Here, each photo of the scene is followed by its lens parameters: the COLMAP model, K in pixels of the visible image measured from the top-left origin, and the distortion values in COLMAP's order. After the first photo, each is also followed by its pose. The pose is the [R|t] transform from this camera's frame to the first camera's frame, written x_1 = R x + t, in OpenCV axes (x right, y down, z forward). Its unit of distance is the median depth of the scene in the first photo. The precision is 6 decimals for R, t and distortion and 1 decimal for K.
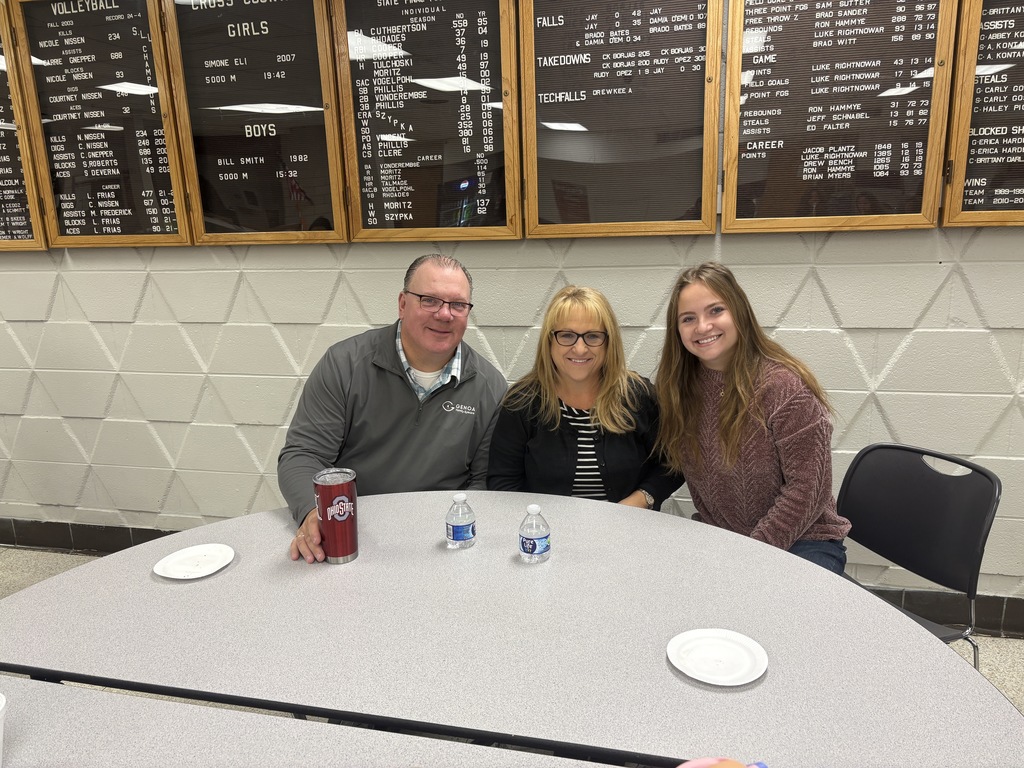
lens RADIAL K [[777.3, 0, 513.1], [0, 777.3, 392.2], [0, 0, 1]] dist [0.042958, -0.043427]
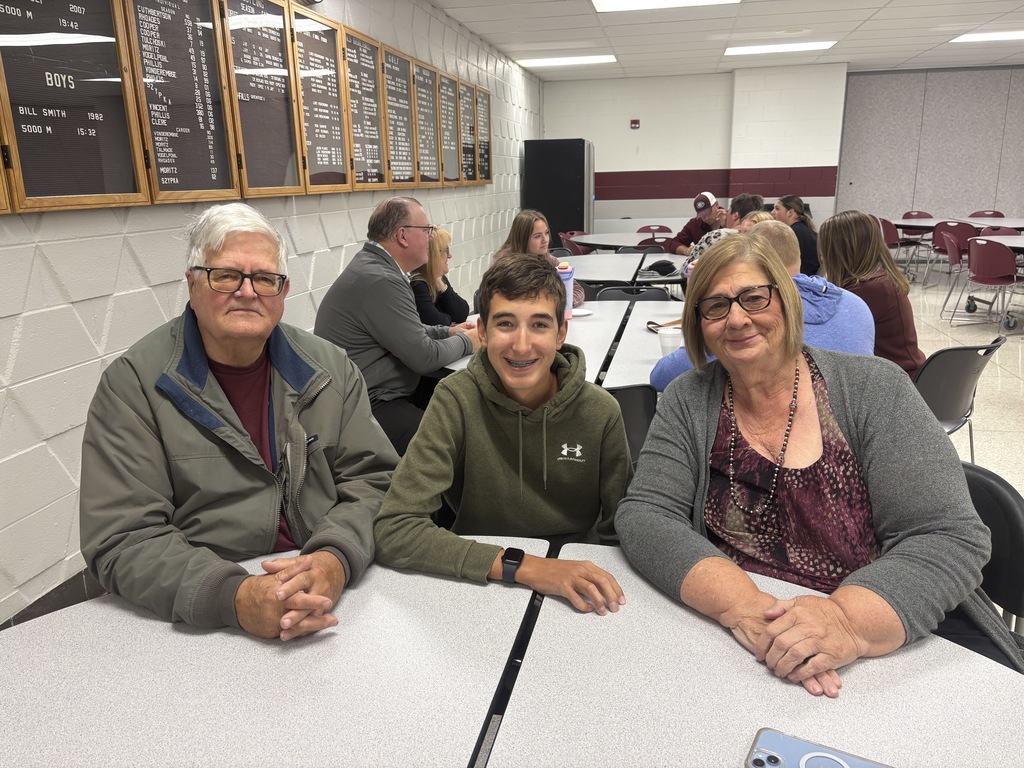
lens RADIAL K [[777.3, 0, 504.4], [0, 777.3, 383.6], [0, 0, 1]] dist [0.042958, -0.043427]
pose [[-0.022158, -0.226342, 0.973796, -1.312034], [0.256502, 0.940144, 0.224357, -0.083719], [-0.966290, 0.254751, 0.037226, 0.581820]]
